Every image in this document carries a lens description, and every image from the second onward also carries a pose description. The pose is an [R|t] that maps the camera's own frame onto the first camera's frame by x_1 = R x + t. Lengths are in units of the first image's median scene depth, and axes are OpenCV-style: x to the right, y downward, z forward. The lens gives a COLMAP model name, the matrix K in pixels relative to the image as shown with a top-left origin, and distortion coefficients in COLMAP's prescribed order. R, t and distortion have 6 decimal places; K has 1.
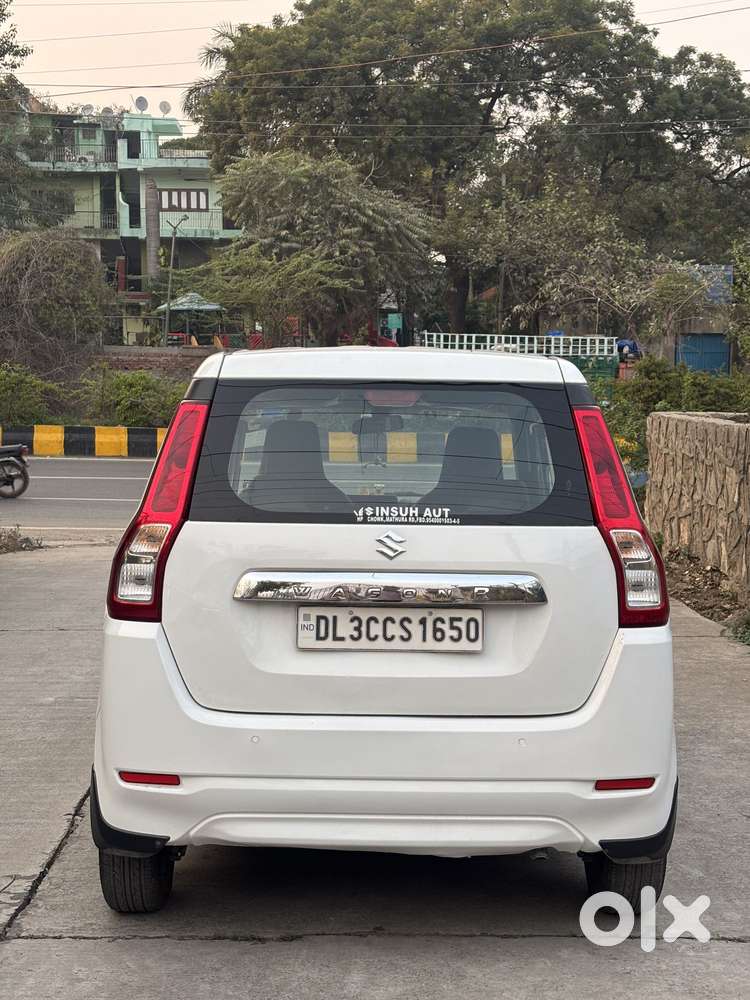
lens RADIAL K [[1483.2, 0, 356.6], [0, 1483.2, 506.9], [0, 0, 1]] dist [0.244159, -0.971649]
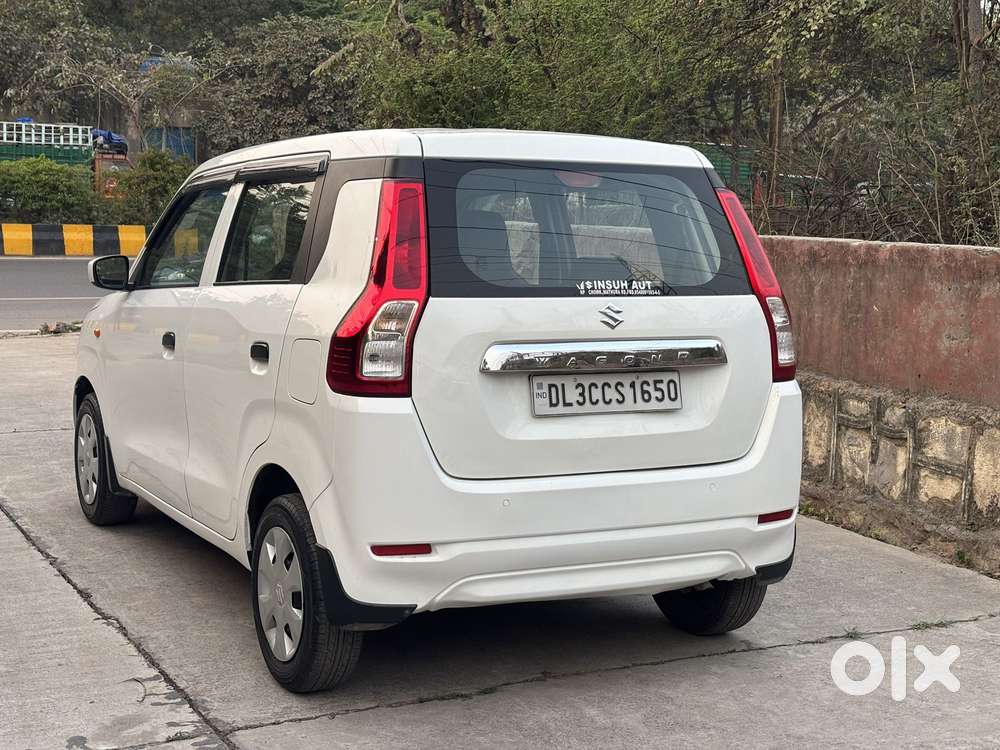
lens RADIAL K [[1483.2, 0, 500.0], [0, 1483.2, 375.0], [0, 0, 1]] dist [0.244159, -0.971649]
pose [[0.894569, -0.043004, 0.444856, -0.524130], [0.021265, 0.998328, 0.053747, 0.008847], [-0.446423, -0.038621, 0.893988, 0.065466]]
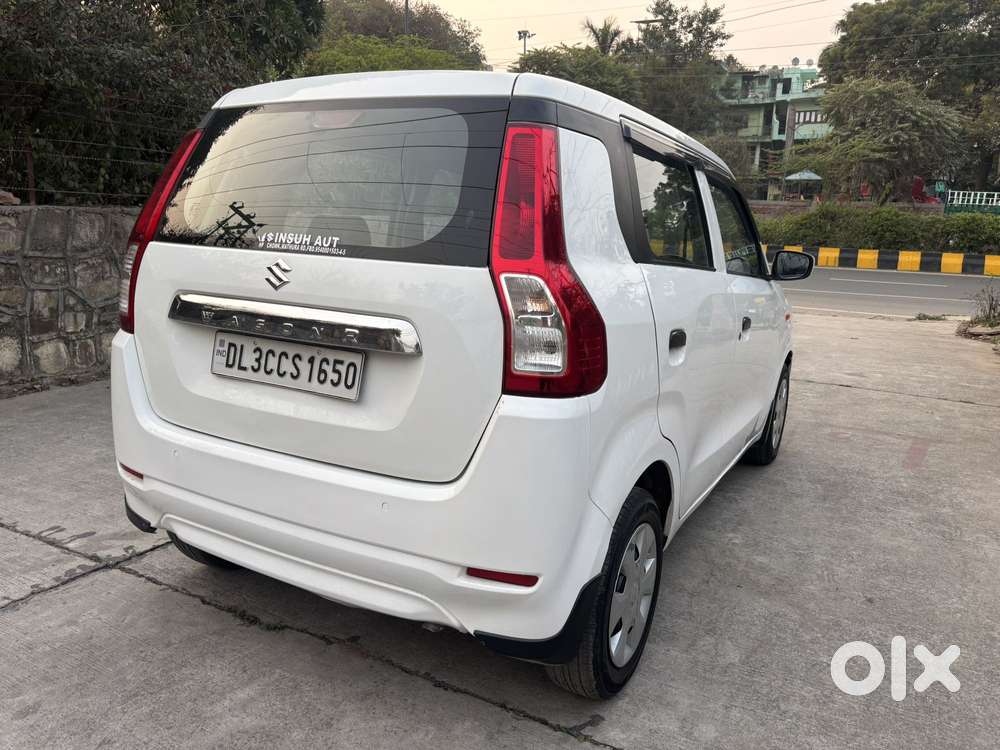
lens RADIAL K [[737.8, 0, 513.7], [0, 737.8, 378.8], [0, 0, 1]] dist [0.062604, -0.074889]
pose [[0.872738, 0.122190, -0.472651, 0.370368], [-0.064975, 0.988630, 0.135607, 0.017672], [0.483847, -0.087638, 0.870754, 0.652440]]
